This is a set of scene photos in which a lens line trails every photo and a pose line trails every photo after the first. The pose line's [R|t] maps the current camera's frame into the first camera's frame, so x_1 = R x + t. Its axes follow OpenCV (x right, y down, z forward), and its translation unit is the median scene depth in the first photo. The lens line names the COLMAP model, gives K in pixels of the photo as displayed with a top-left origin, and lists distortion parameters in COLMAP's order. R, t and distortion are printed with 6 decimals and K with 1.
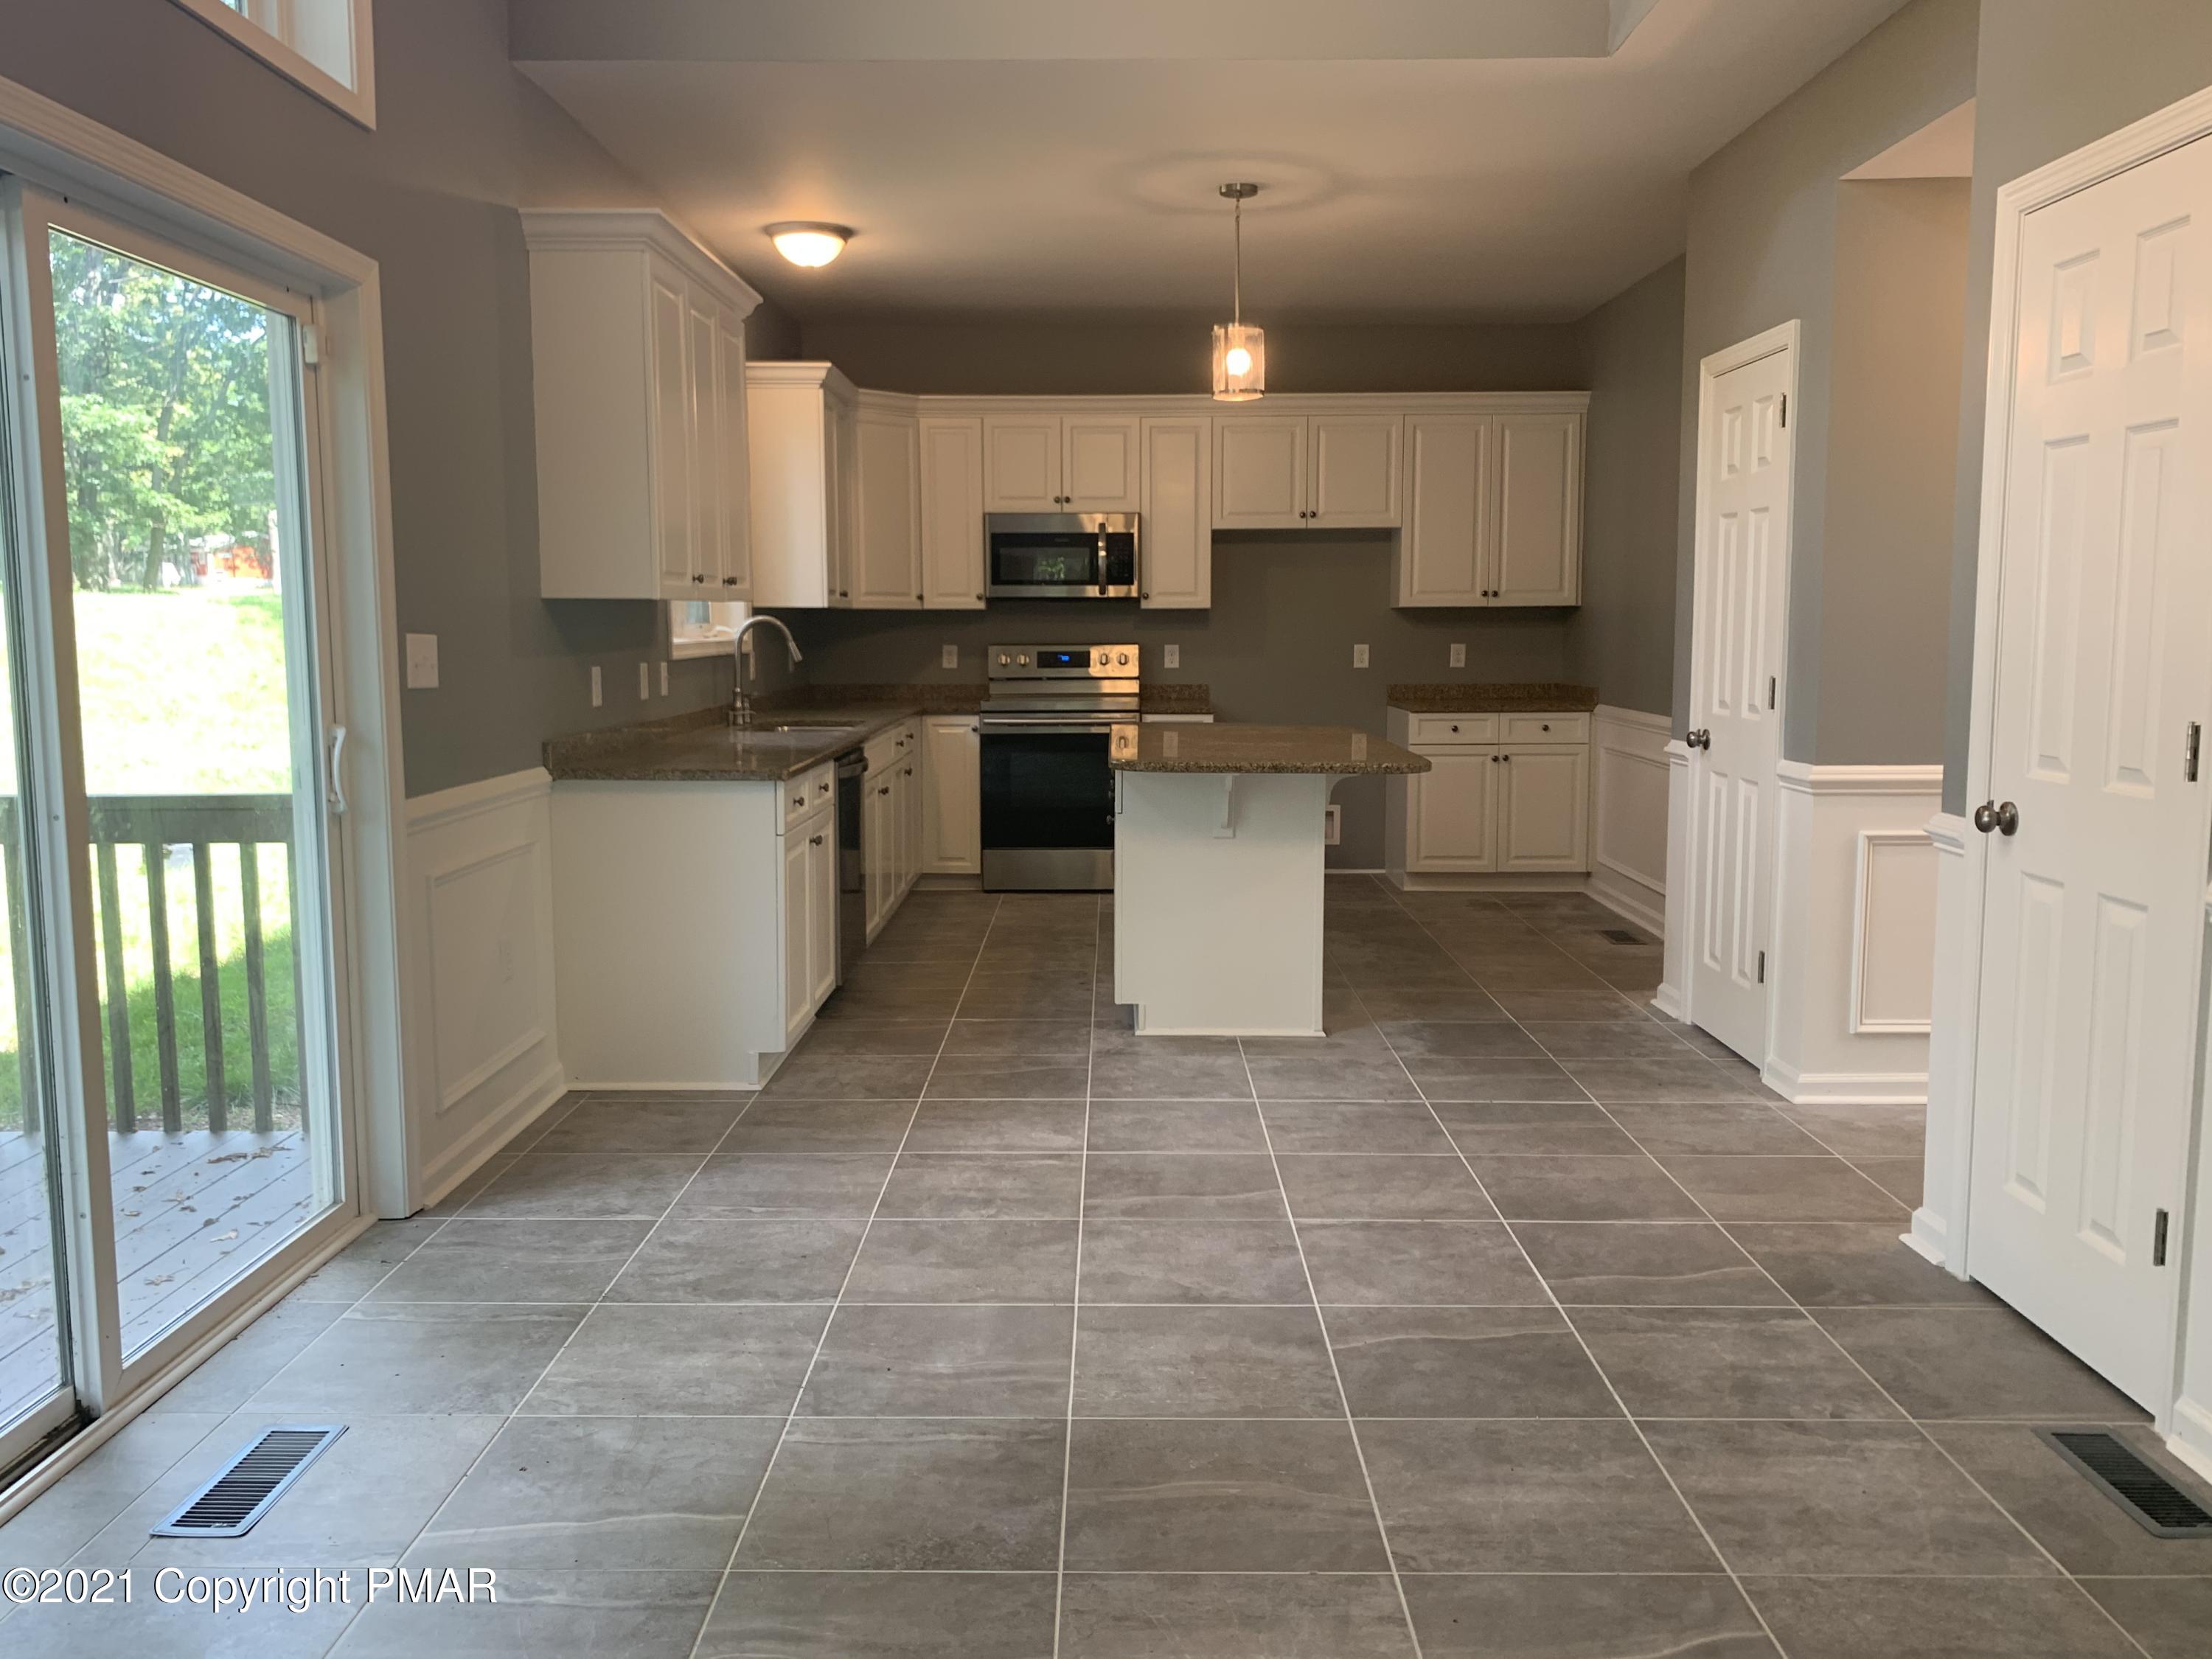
lens RADIAL K [[1689.4, 0, 1095.7], [0, 1689.4, 797.2], [0, 0, 1]] dist [0.108869, -0.167380]
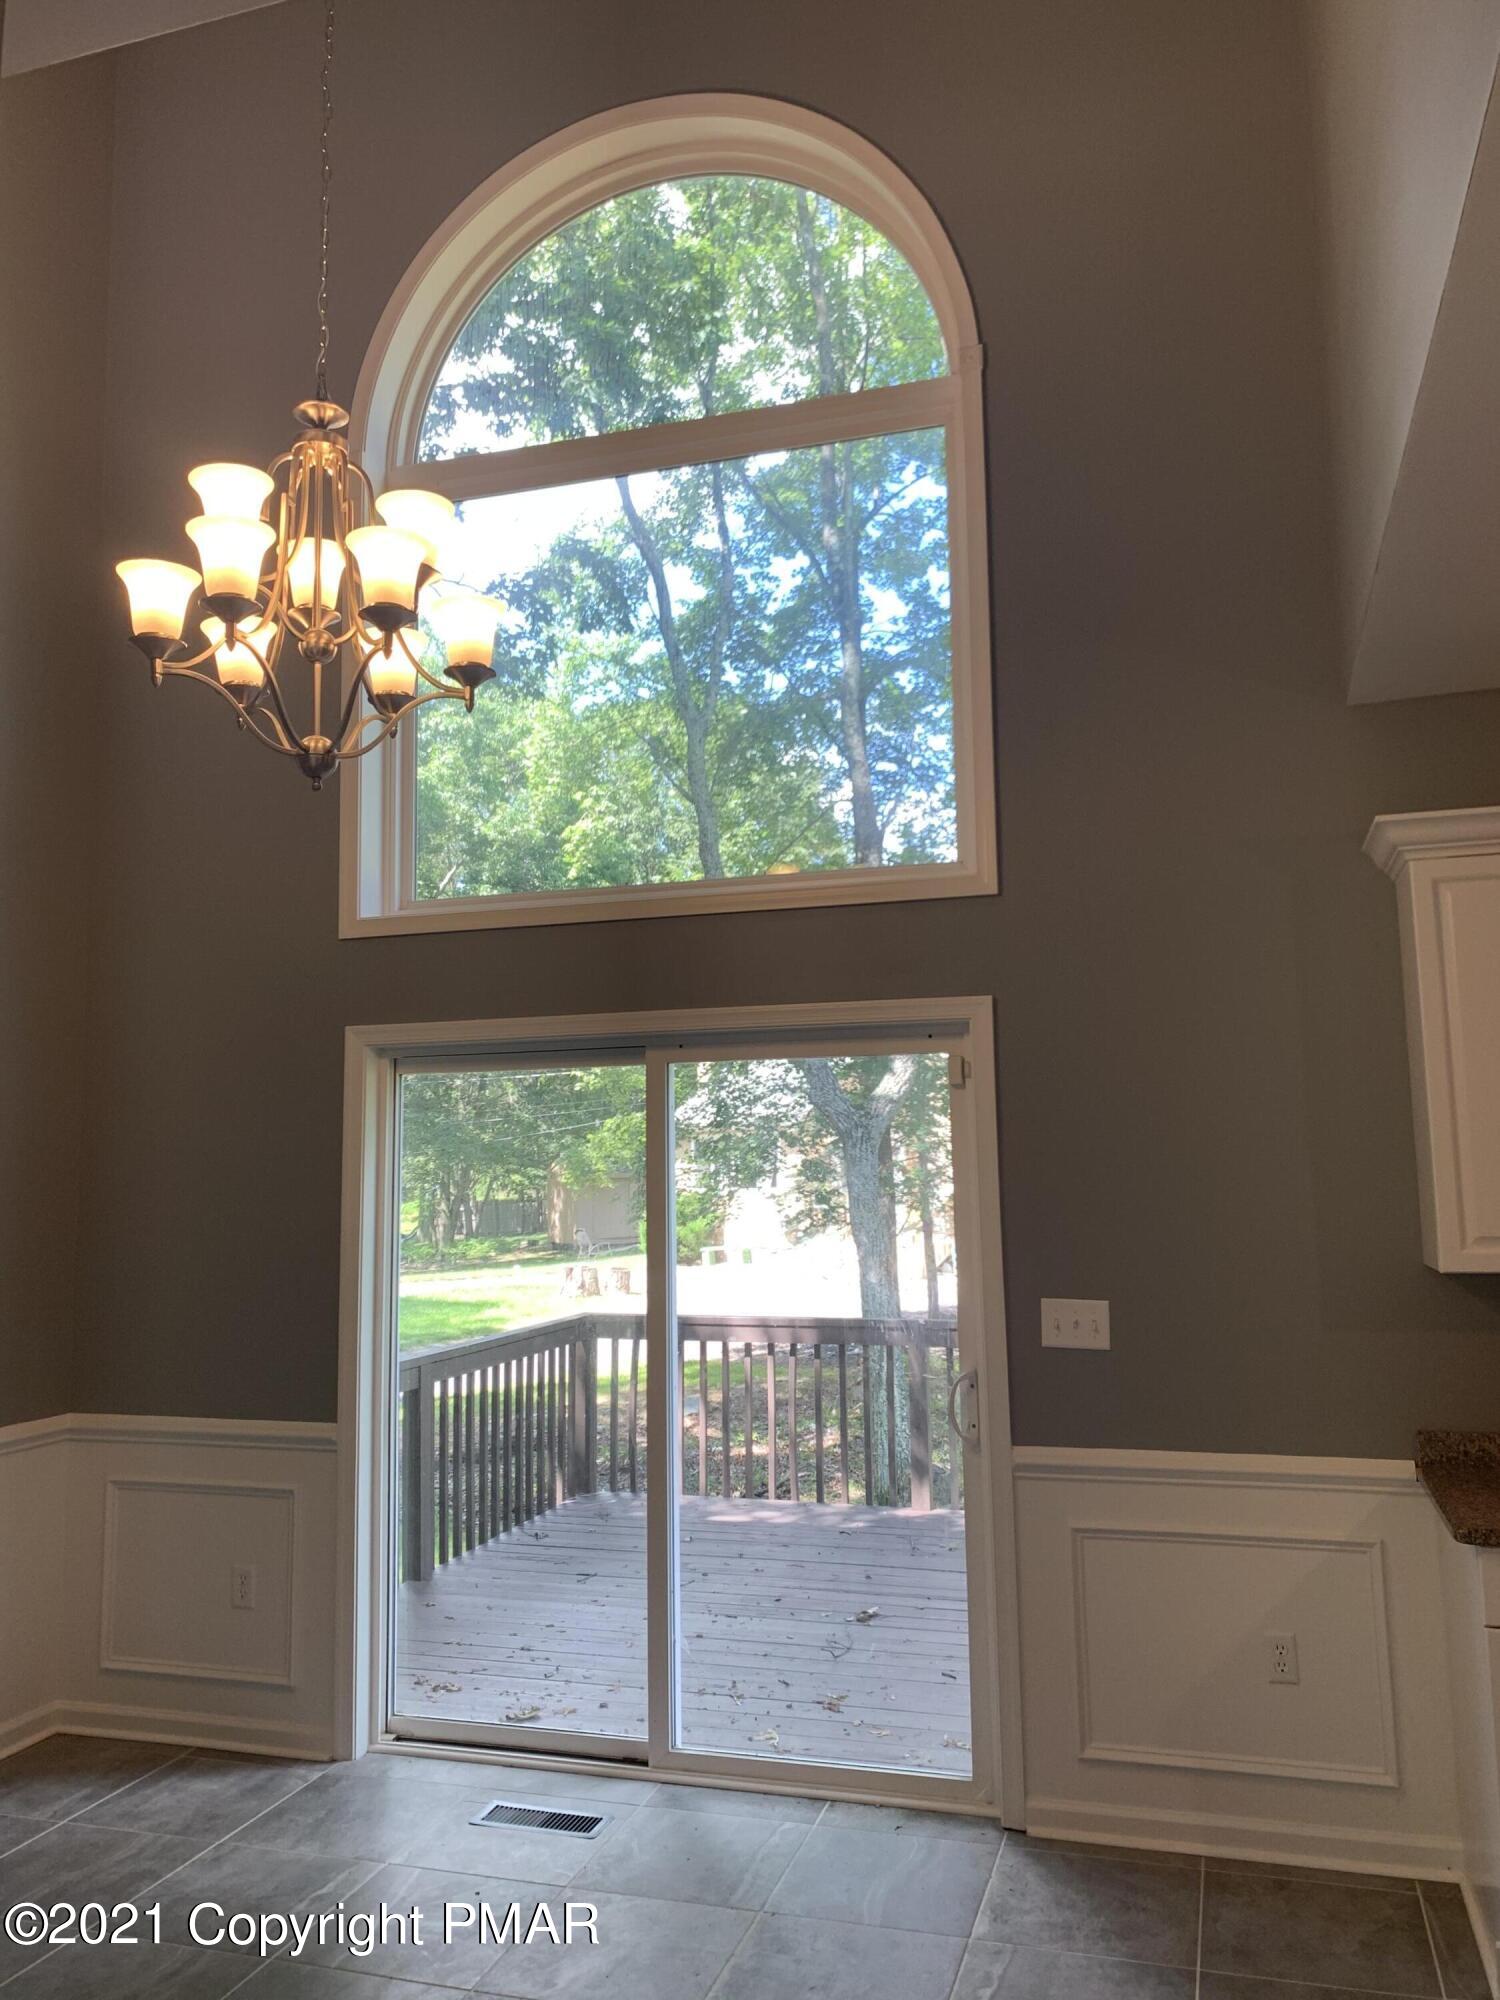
lens RADIAL K [[1538.6, 0, 750.0], [0, 1538.6, 1000.0], [0, 0, 1]] dist [0.043200, -0.030627]
pose [[-0.292968, -0.098510, -0.951034, 0.555357], [-0.075164, 0.993973, -0.079803, -0.165567], [0.953163, 0.048104, -0.298607, 0.933705]]
